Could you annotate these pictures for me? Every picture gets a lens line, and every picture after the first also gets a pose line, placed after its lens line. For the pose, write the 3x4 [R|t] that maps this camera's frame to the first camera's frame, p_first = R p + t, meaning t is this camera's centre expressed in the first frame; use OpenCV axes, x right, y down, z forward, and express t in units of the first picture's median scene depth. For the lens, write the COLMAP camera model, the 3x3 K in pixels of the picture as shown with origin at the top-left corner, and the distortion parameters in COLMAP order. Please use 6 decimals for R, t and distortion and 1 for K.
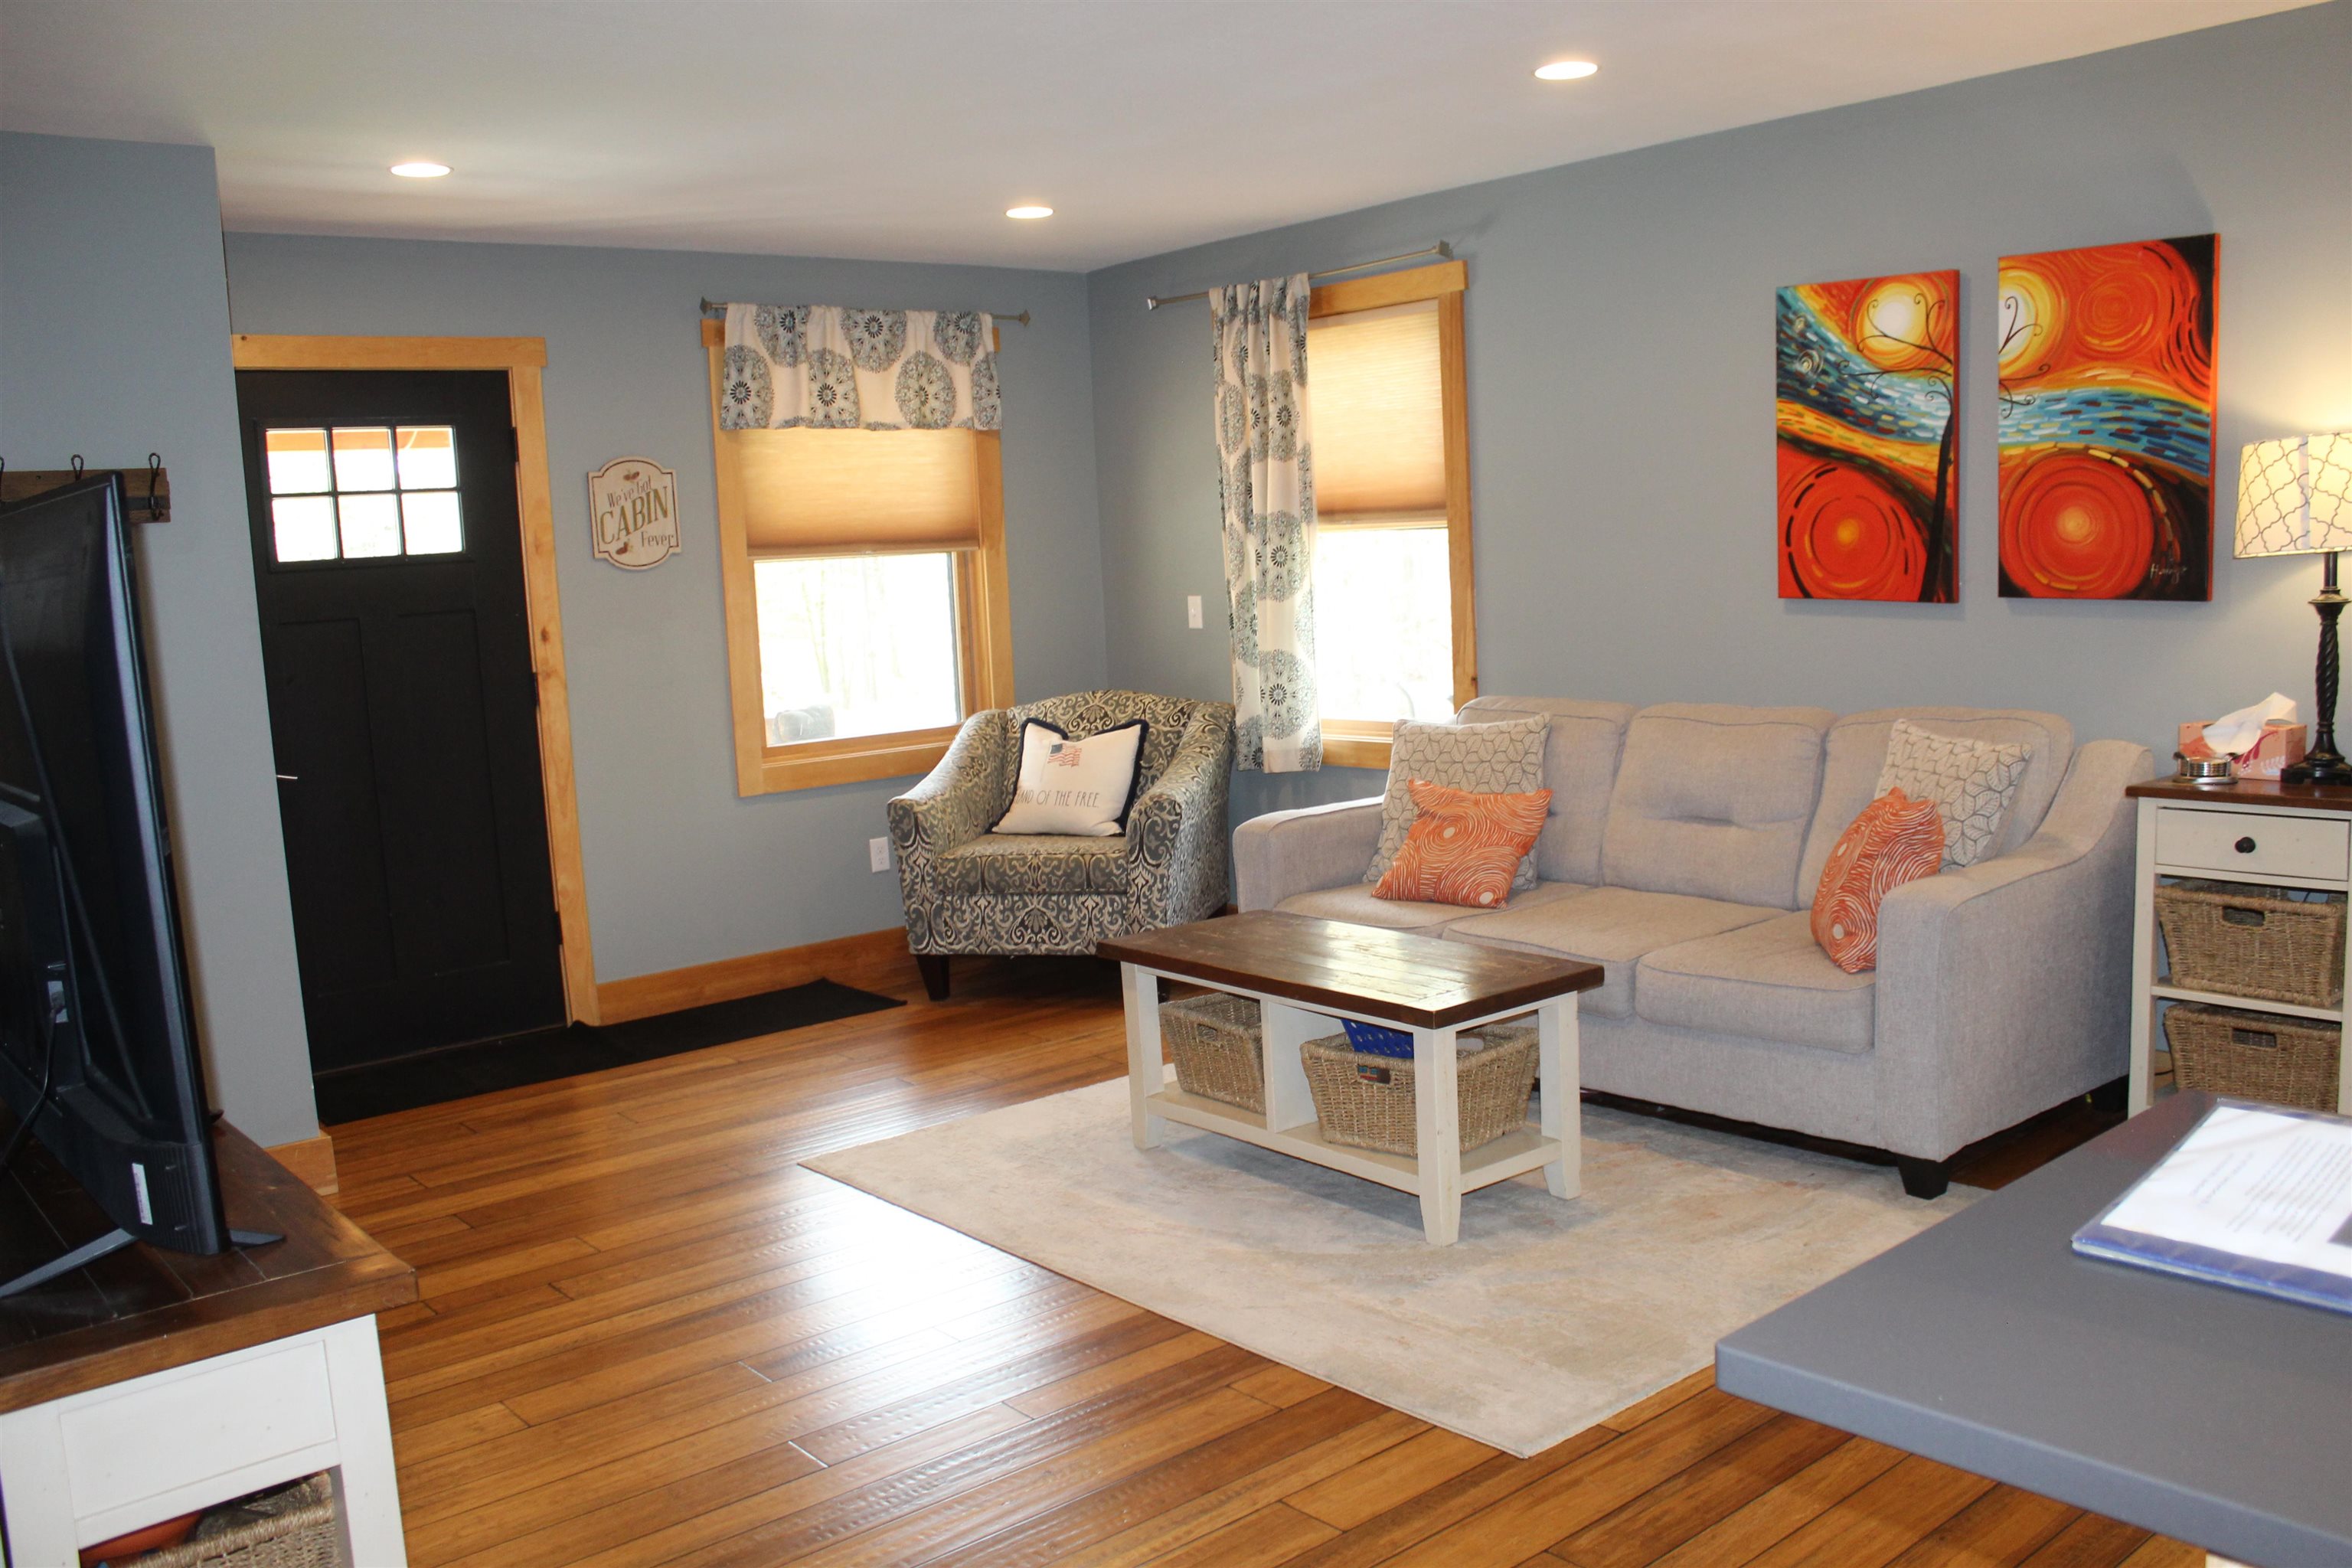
lens RADIAL K [[1982.4, 0, 1176.0], [0, 1982.4, 784.0], [0, 0, 1]] dist [-0.161178, 0.137770]
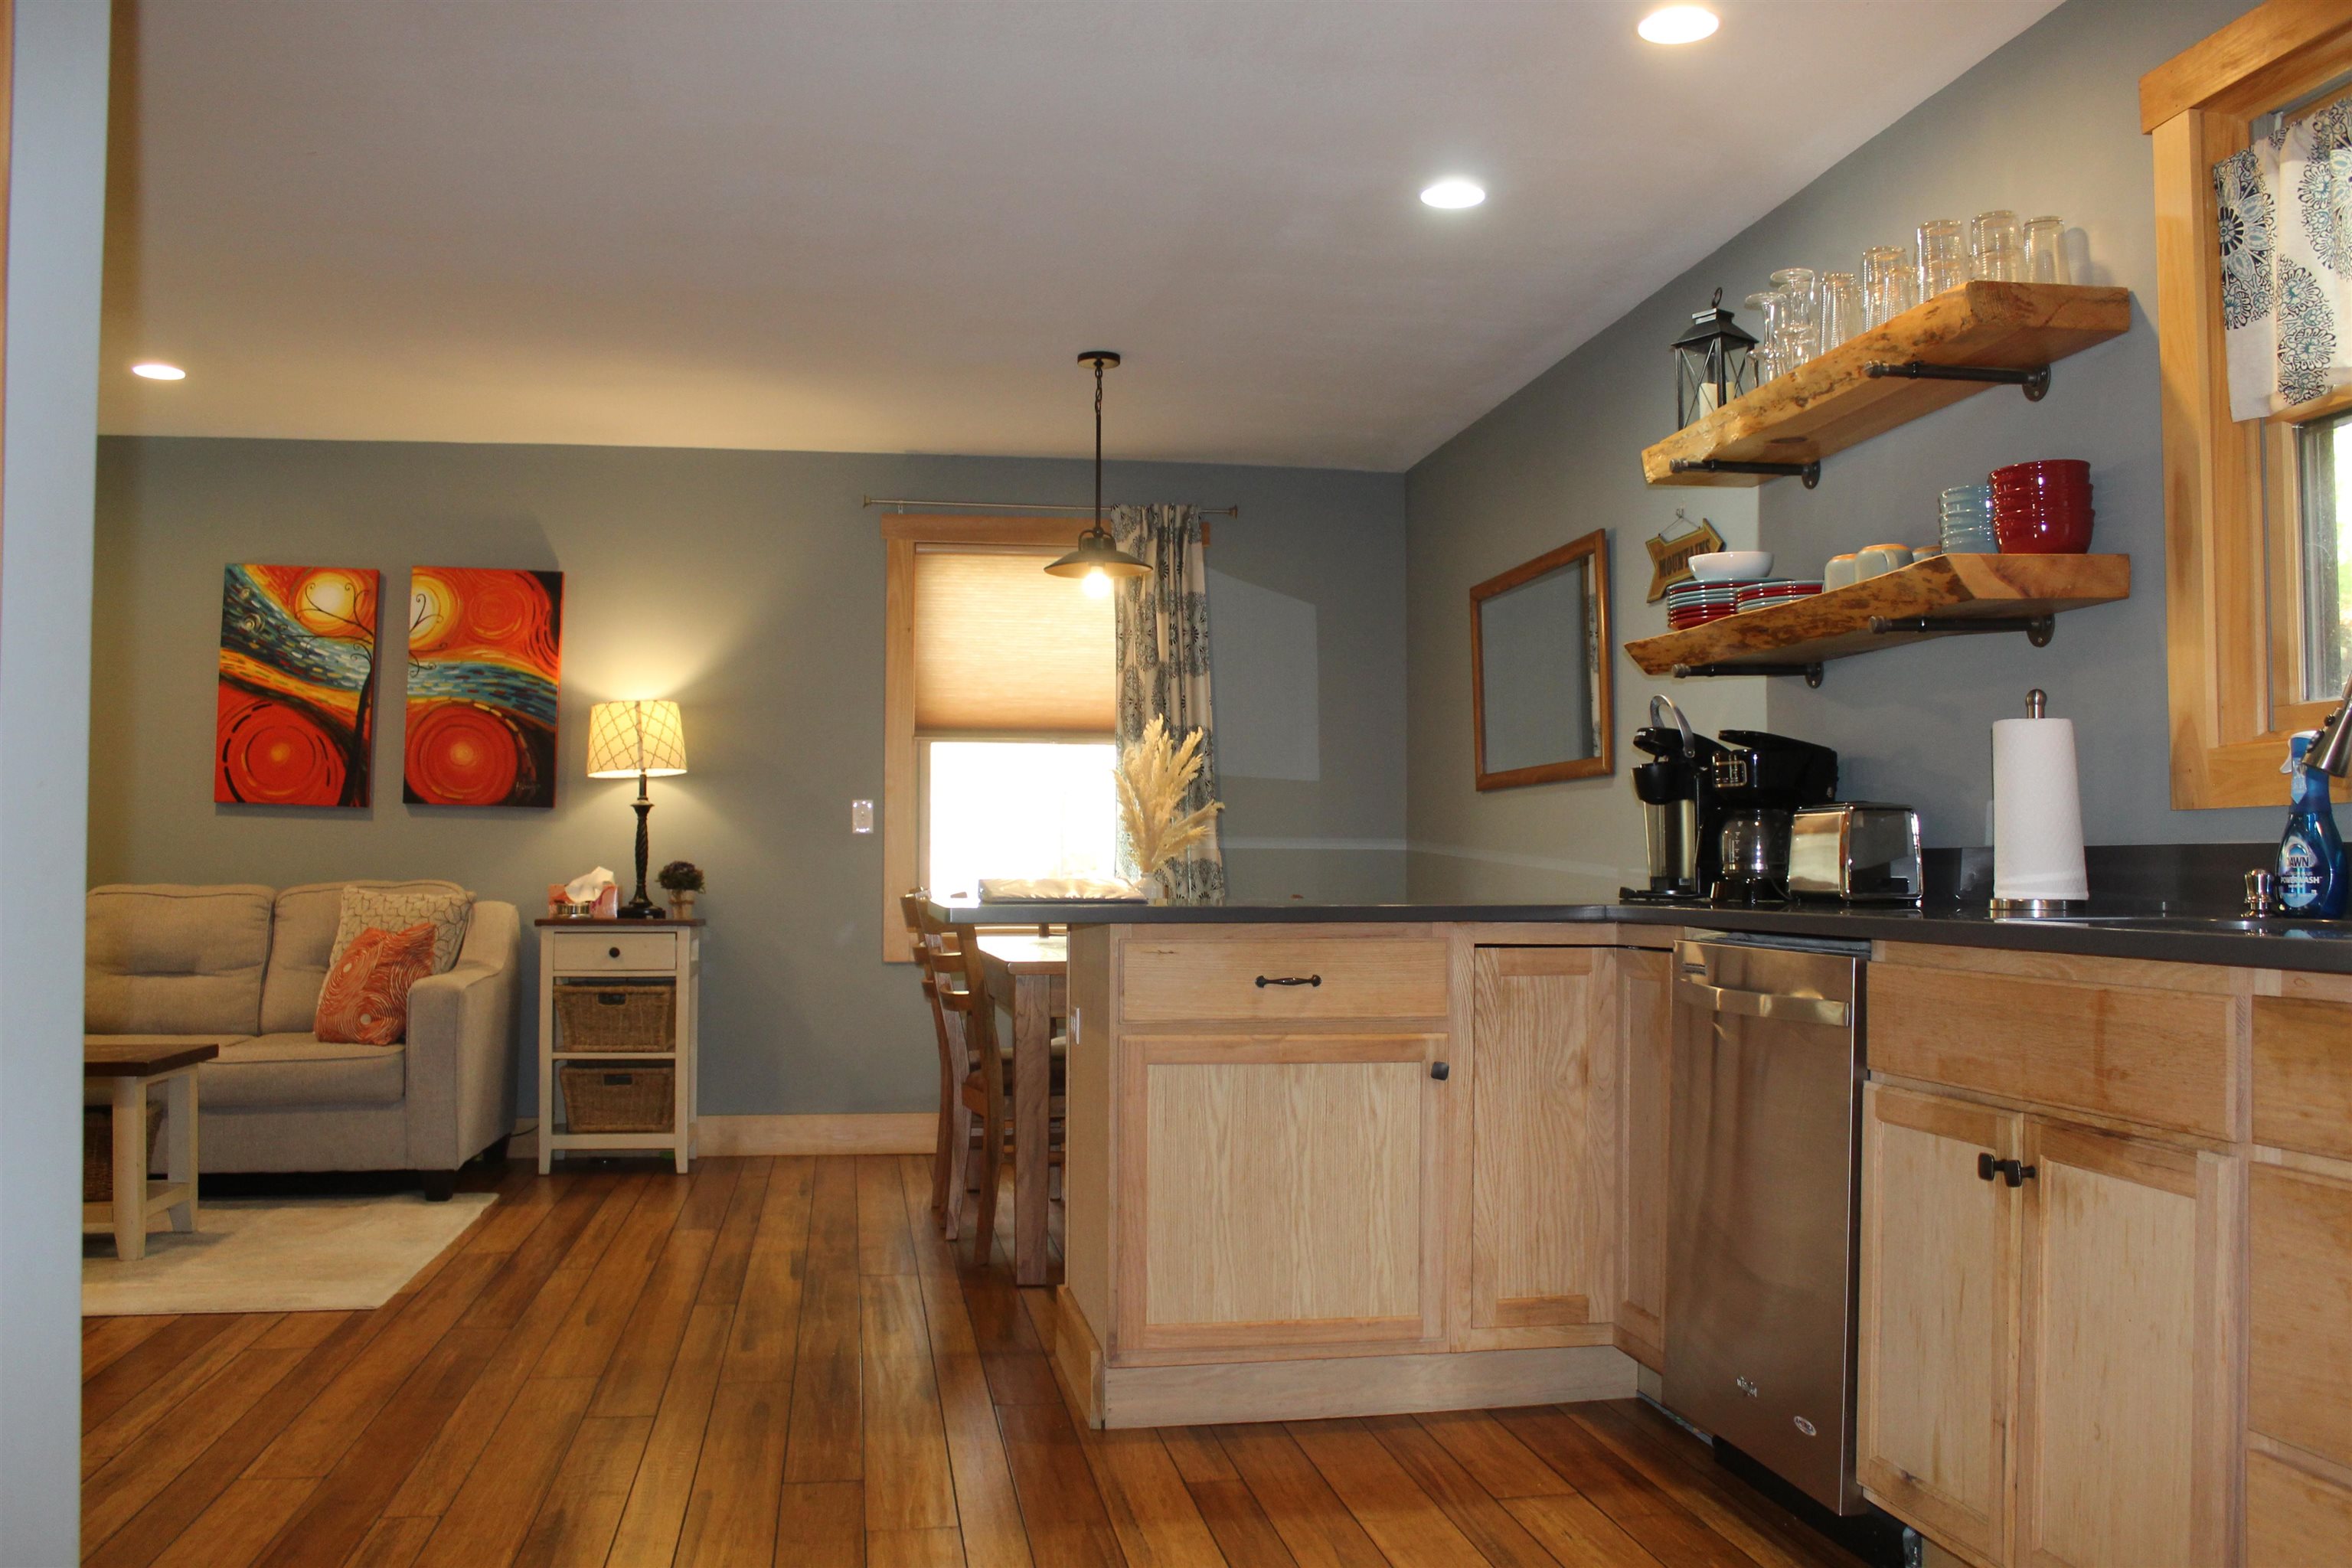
lens RADIAL K [[1982.4, 0, 1176.0], [0, 1982.4, 784.0], [0, 0, 1]] dist [-0.161178, 0.137770]
pose [[0.508899, 0.084453, 0.856673, -0.510949], [0.076886, 0.986739, -0.142949, 0.137959], [-0.857385, 0.138613, 0.495658, -0.184570]]
